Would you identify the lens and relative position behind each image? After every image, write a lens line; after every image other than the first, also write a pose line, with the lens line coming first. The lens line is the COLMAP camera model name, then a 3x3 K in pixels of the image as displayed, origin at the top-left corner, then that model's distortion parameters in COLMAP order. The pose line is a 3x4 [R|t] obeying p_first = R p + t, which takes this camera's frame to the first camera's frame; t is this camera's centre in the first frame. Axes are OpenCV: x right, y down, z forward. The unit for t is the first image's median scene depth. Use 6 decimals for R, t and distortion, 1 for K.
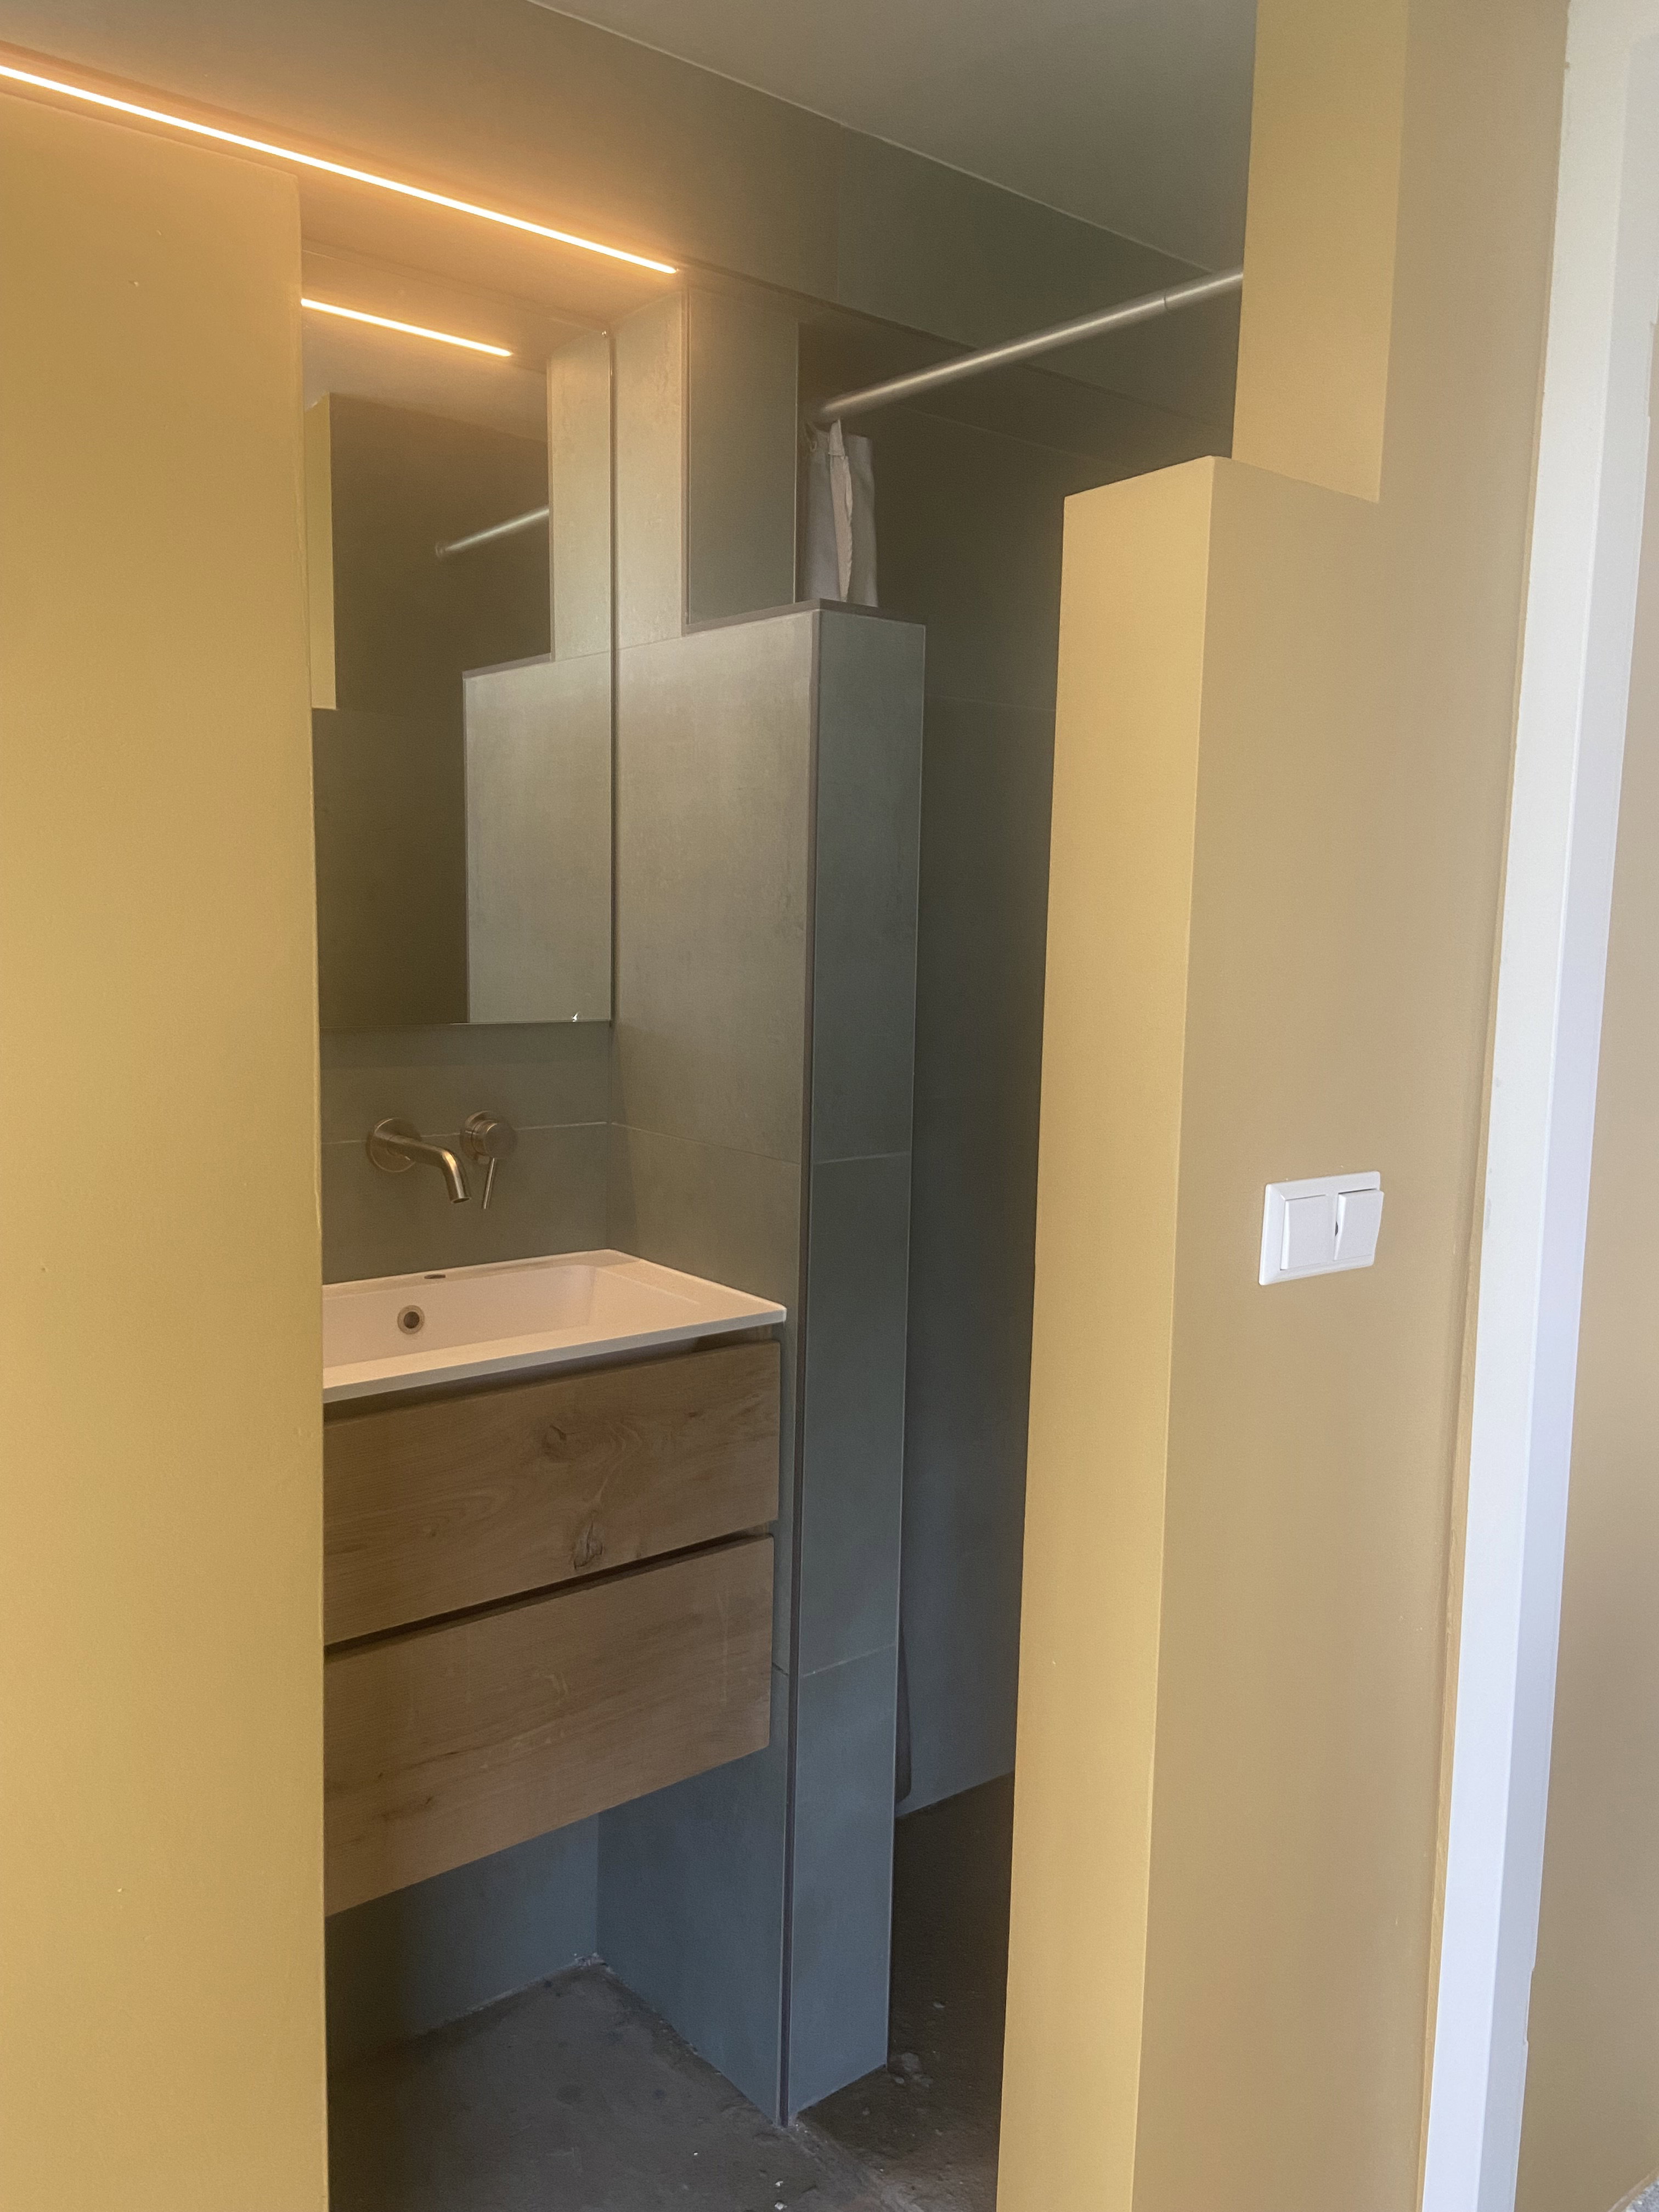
lens RADIAL K [[1654.3, 0, 829.5], [0, 1654.3, 1106.0], [0, 0, 1]] dist [0.121617, -0.140180]
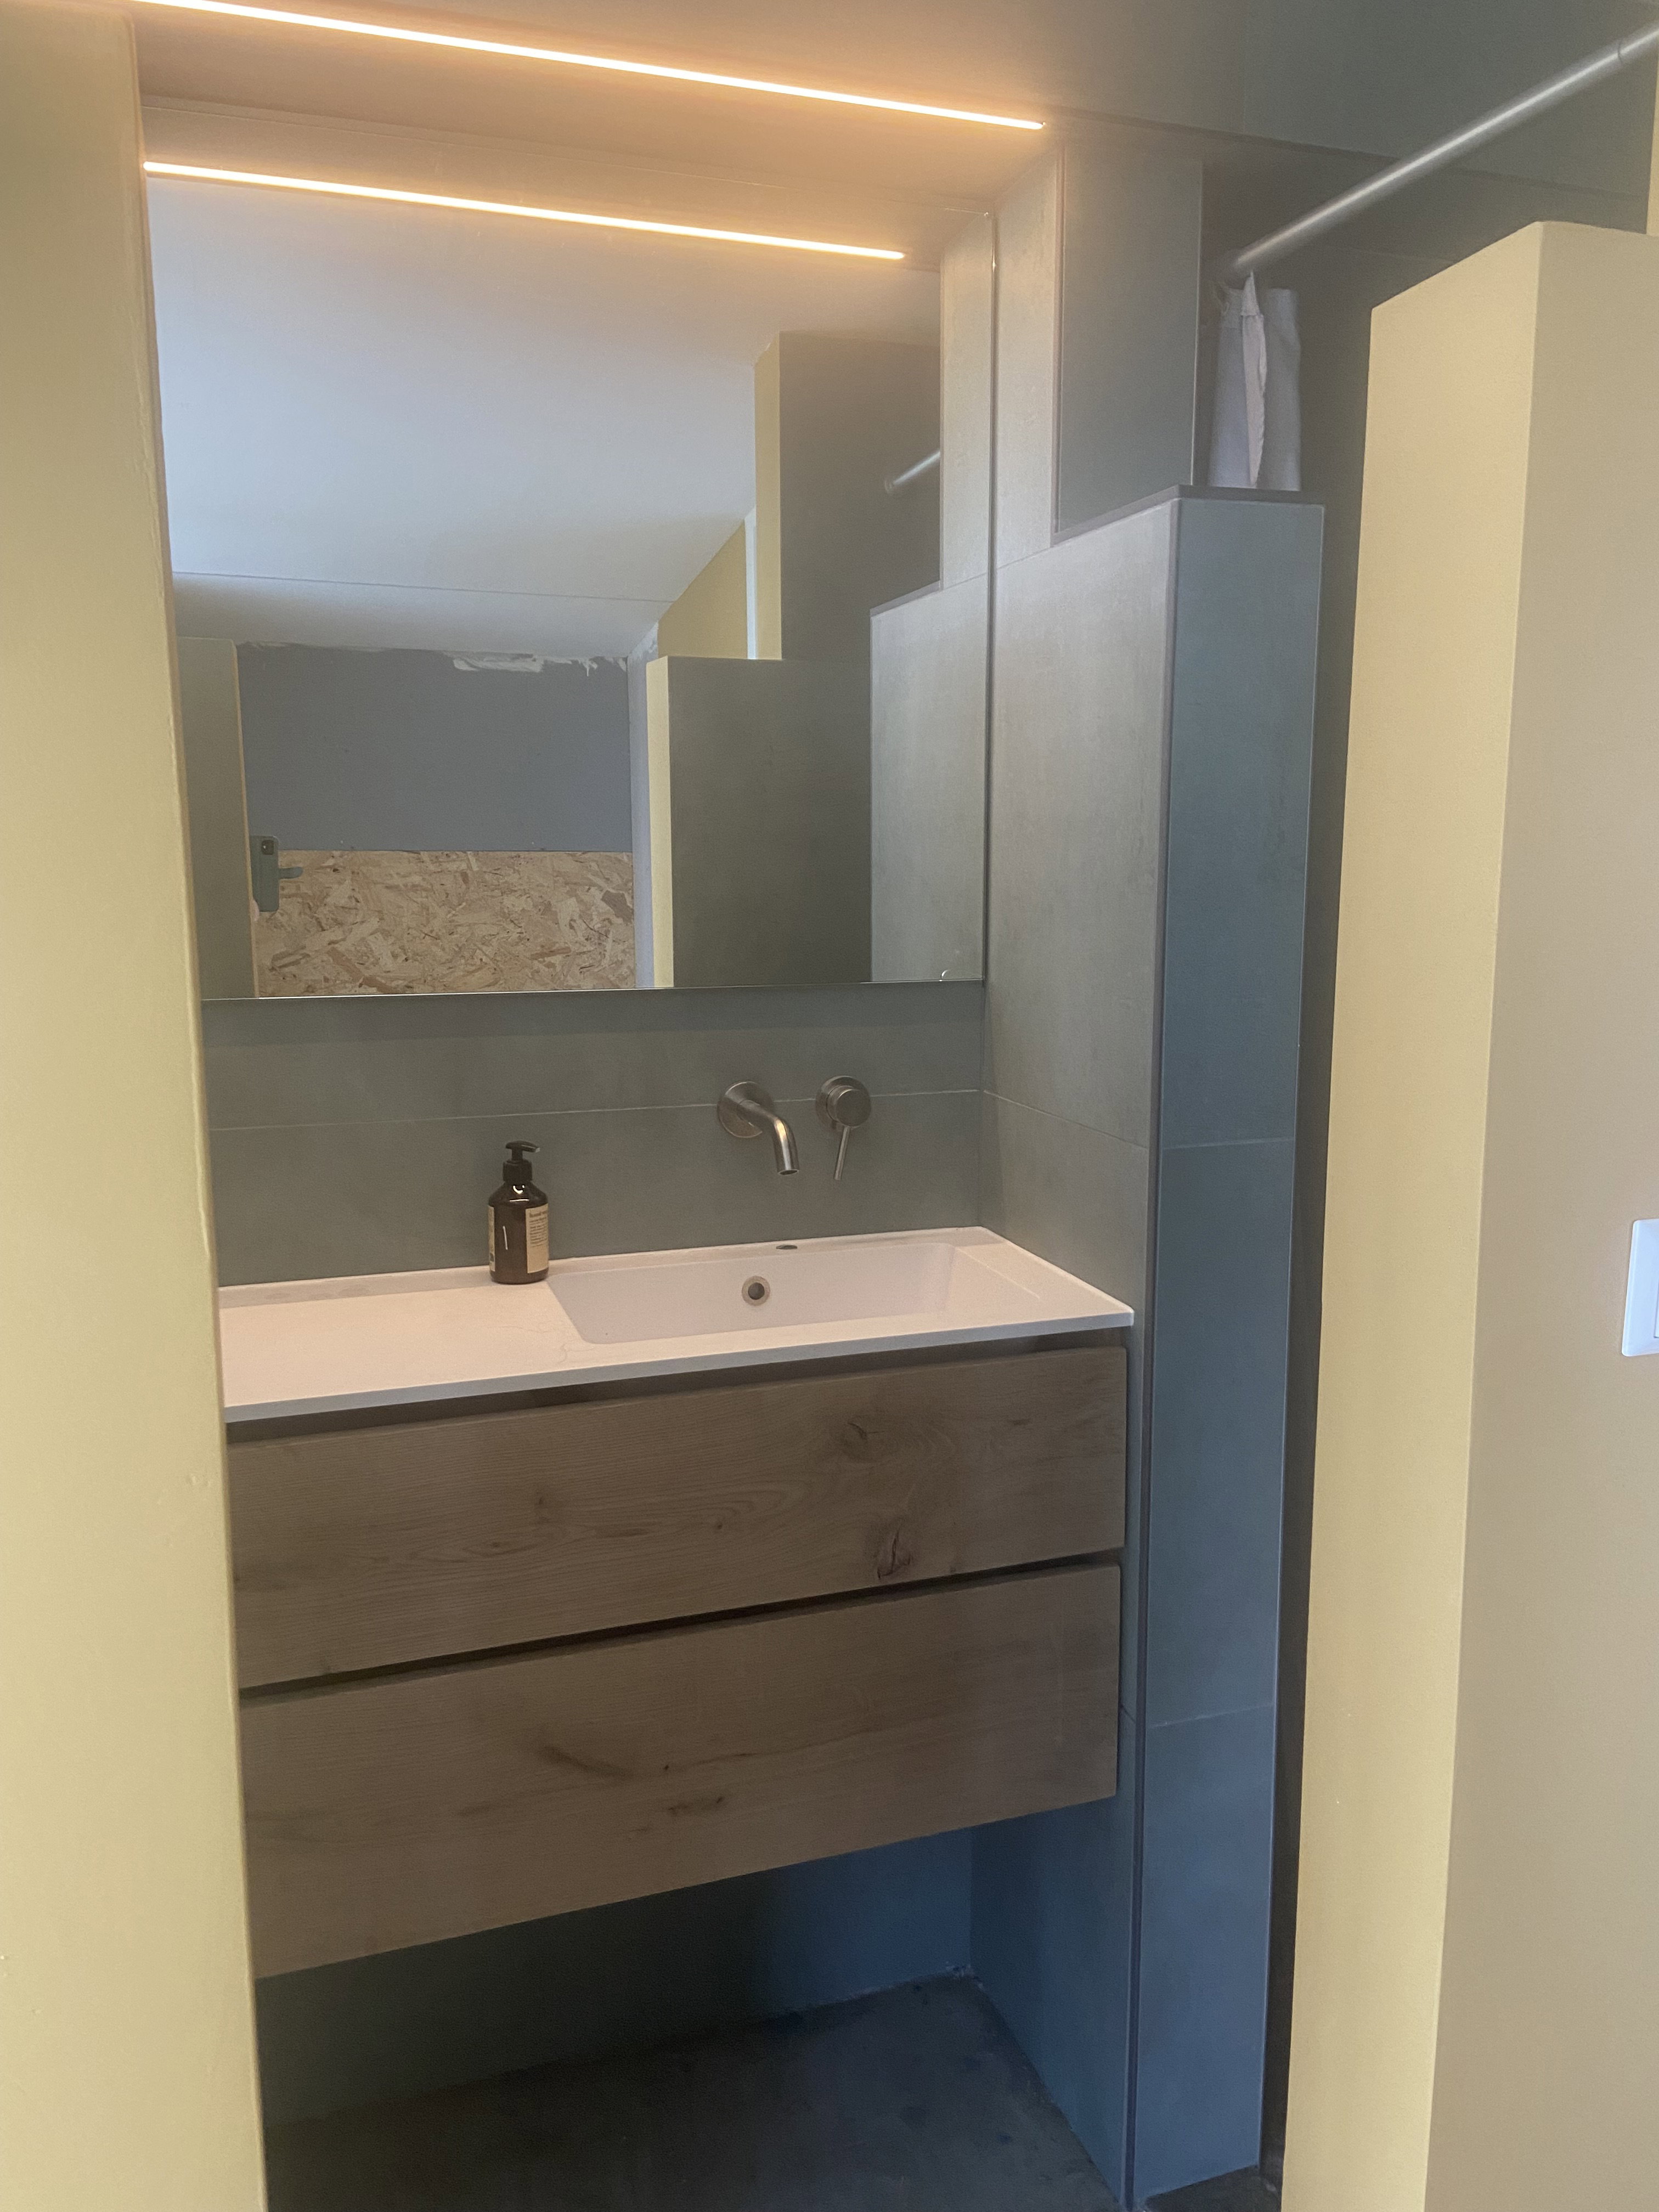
lens RADIAL K [[1654.3, 0, 829.5], [0, 1654.3, 1106.0], [0, 0, 1]] dist [0.121617, -0.140180]
pose [[0.940509, 0.029053, -0.338523, 0.109633], [-0.017661, 0.999171, 0.036684, -0.014799], [0.339309, -0.028523, 0.940243, 0.112083]]
